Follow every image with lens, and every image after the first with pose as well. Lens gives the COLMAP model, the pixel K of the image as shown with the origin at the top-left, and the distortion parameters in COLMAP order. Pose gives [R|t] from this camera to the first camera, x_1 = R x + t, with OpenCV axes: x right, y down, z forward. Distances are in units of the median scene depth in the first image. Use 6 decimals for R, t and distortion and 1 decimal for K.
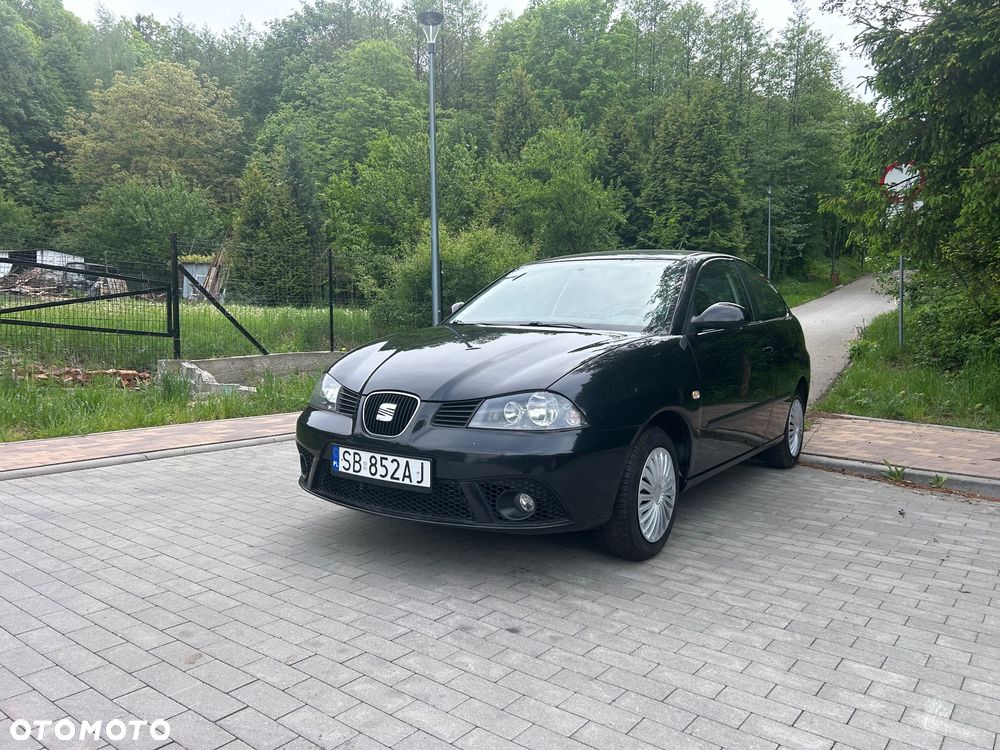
lens RADIAL K [[753.0, 0, 493.0], [0, 753.0, 369.0], [0, 0, 1]] dist [0.049273, -0.055911]
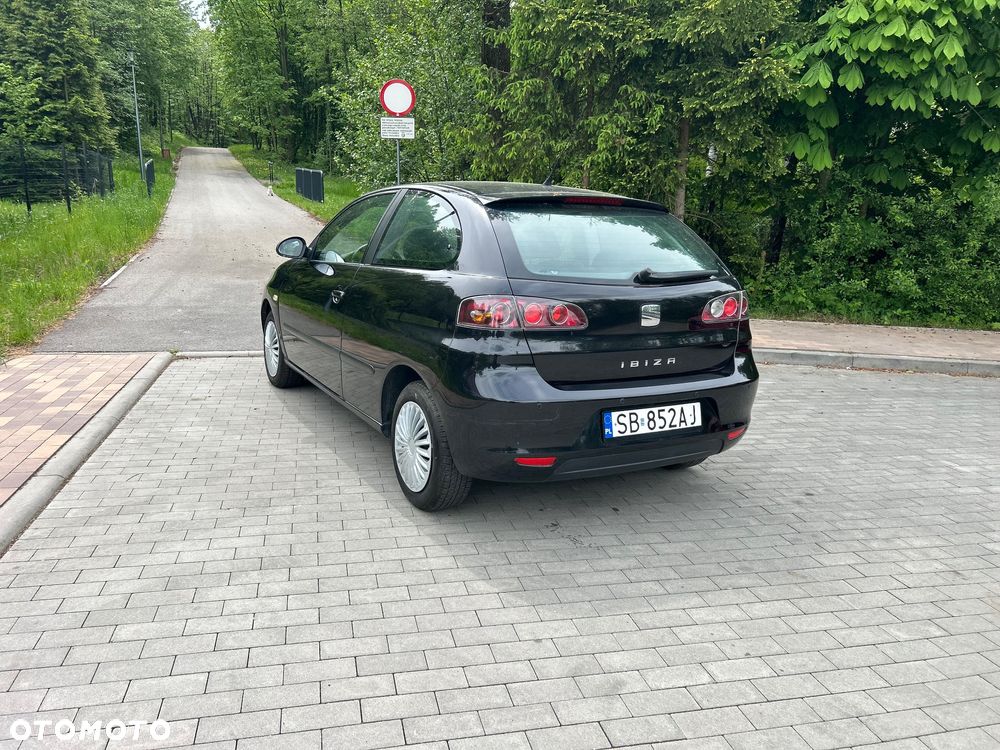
lens RADIAL K [[753.0, 0, 490.0], [0, 753.0, 369.7], [0, 0, 1]] dist [0.049273, -0.055911]
pose [[0.632246, -0.157581, 0.758573, -1.208511], [0.028386, 0.983152, 0.180574, -0.158371], [-0.774247, -0.092635, 0.626067, 0.452543]]
